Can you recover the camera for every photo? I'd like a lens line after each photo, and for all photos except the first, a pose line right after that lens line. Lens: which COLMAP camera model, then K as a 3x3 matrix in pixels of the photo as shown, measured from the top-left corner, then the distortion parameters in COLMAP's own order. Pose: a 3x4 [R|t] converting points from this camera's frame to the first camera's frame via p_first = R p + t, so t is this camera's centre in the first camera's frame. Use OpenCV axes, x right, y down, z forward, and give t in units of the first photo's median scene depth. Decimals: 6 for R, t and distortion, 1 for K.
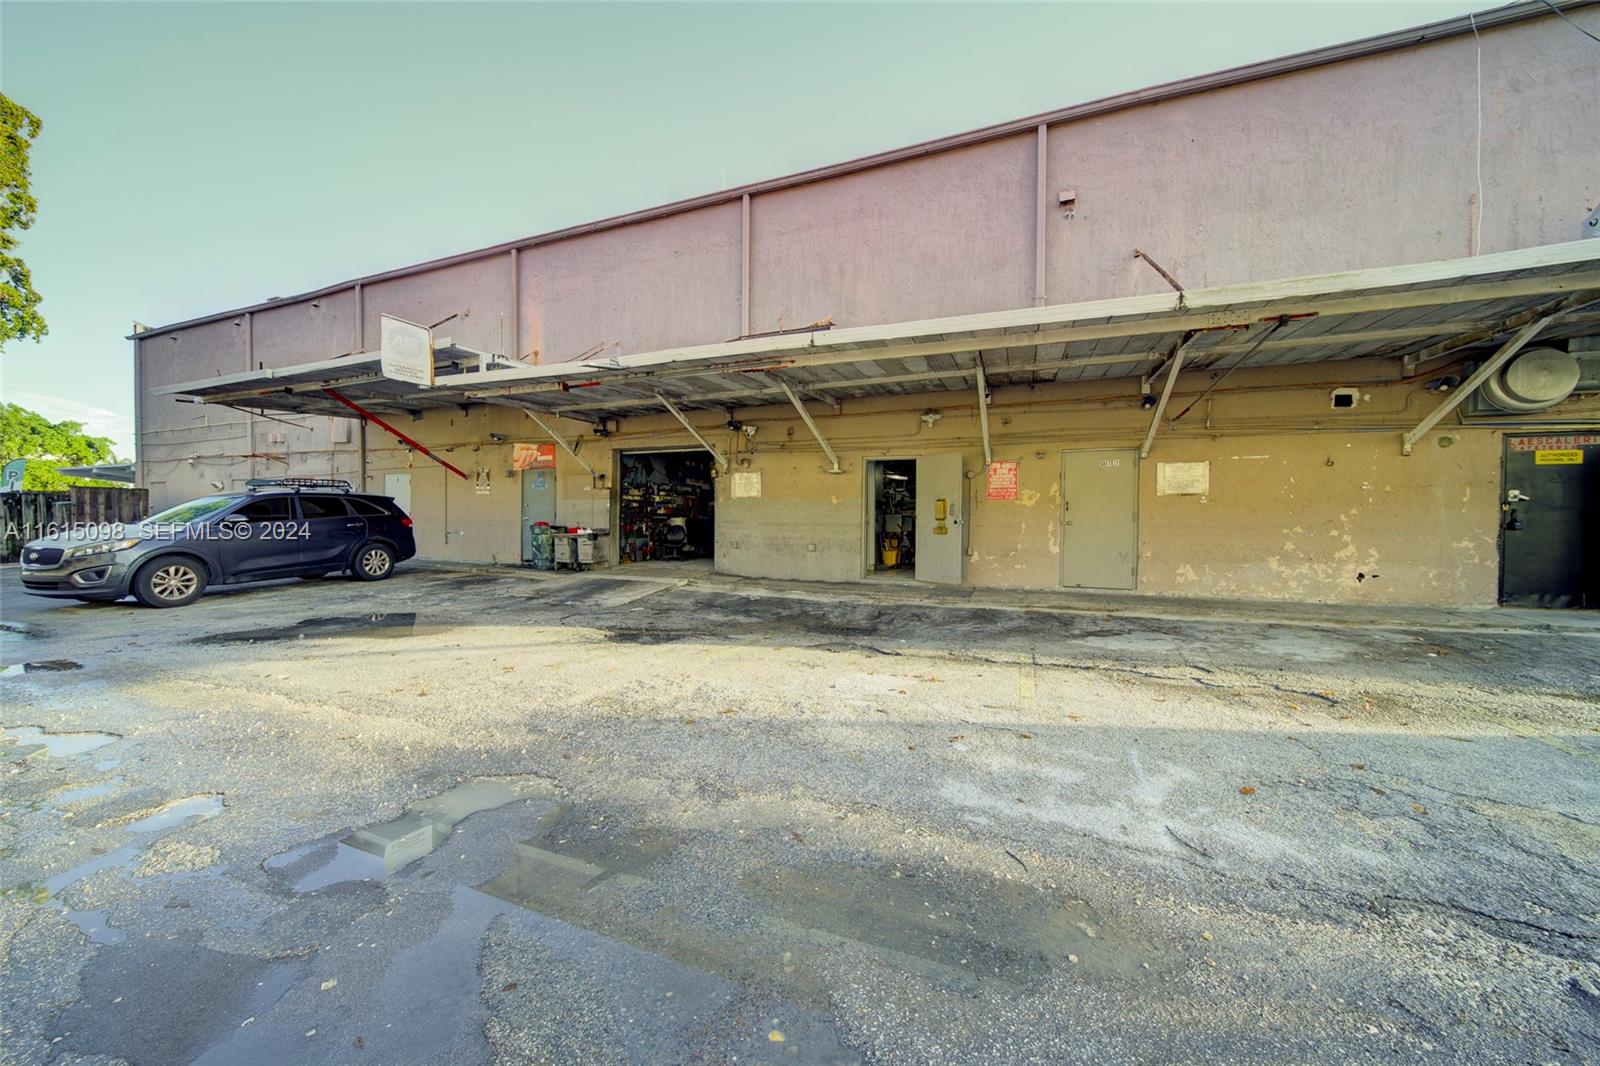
lens RADIAL K [[614.4, 0, 797.6], [0, 614.4, 524.0], [0, 0, 1]] dist [-0.001038, -0.000388]
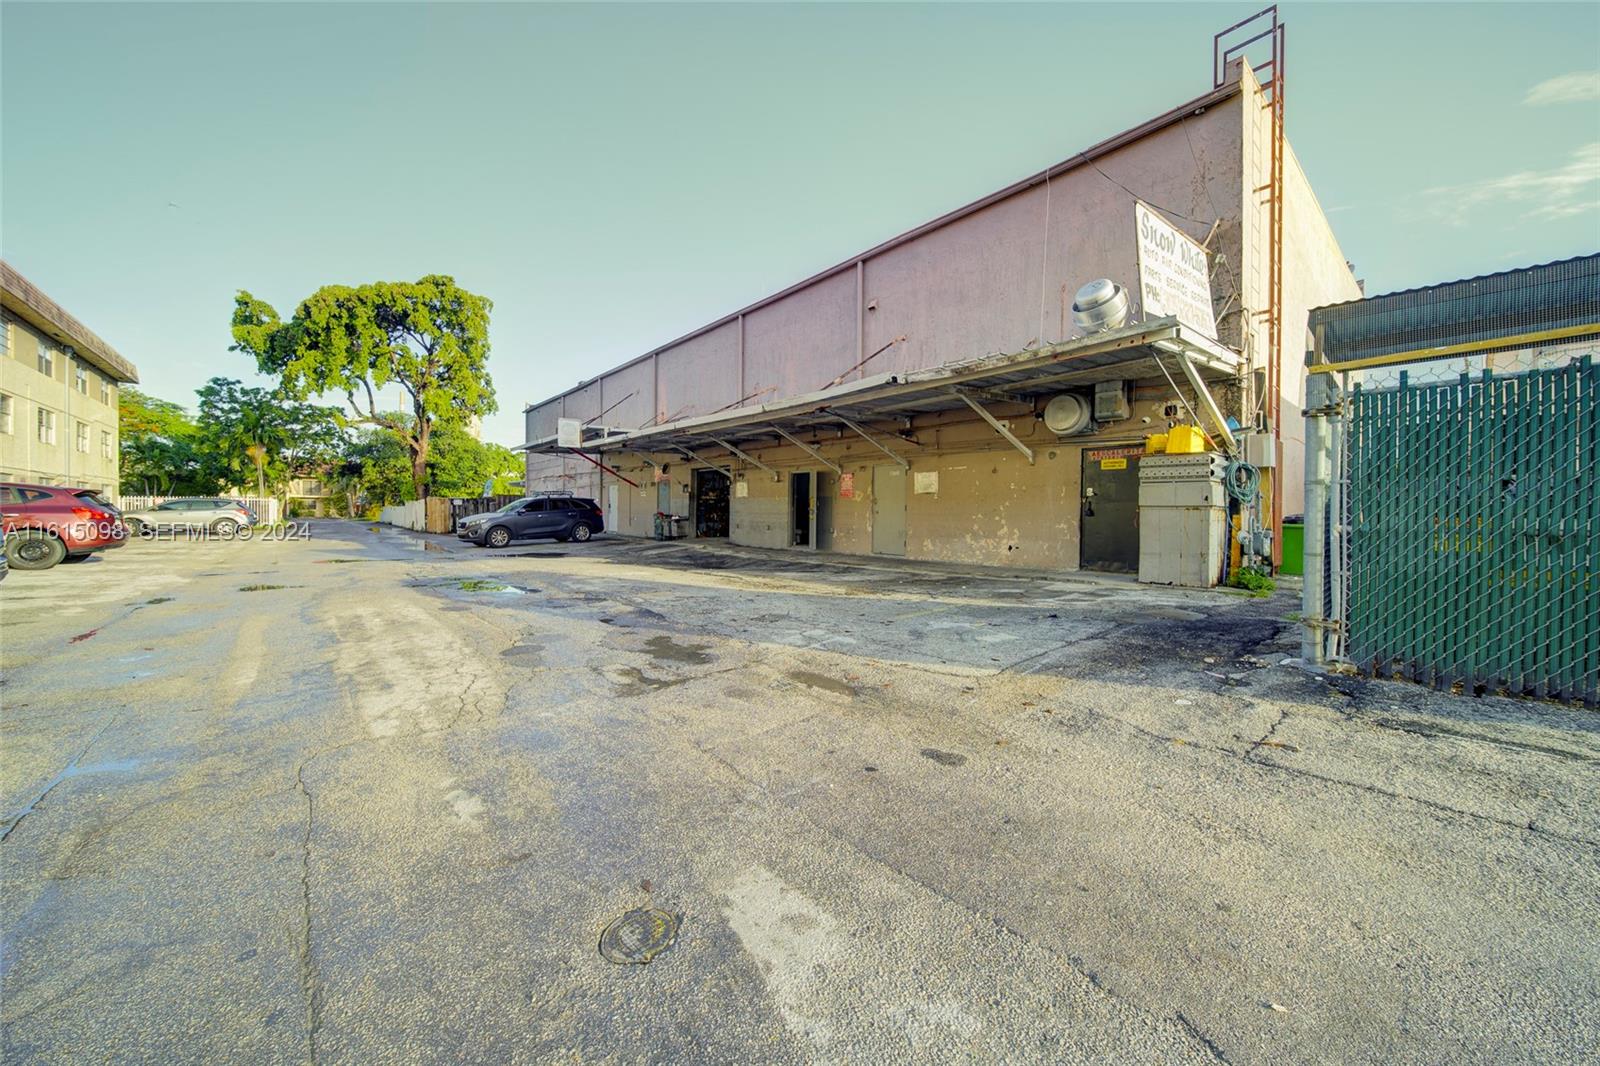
lens RADIAL K [[588.3, 0, 800.8], [0, 588.3, 504.9], [0, 0, 1]] dist [-0.000267, -0.000026]
pose [[0.893927, -0.006028, -0.448173, 0.809275], [-0.003461, 0.999787, -0.020350, 0.009505], [0.448200, 0.019743, 0.893715, -0.356281]]
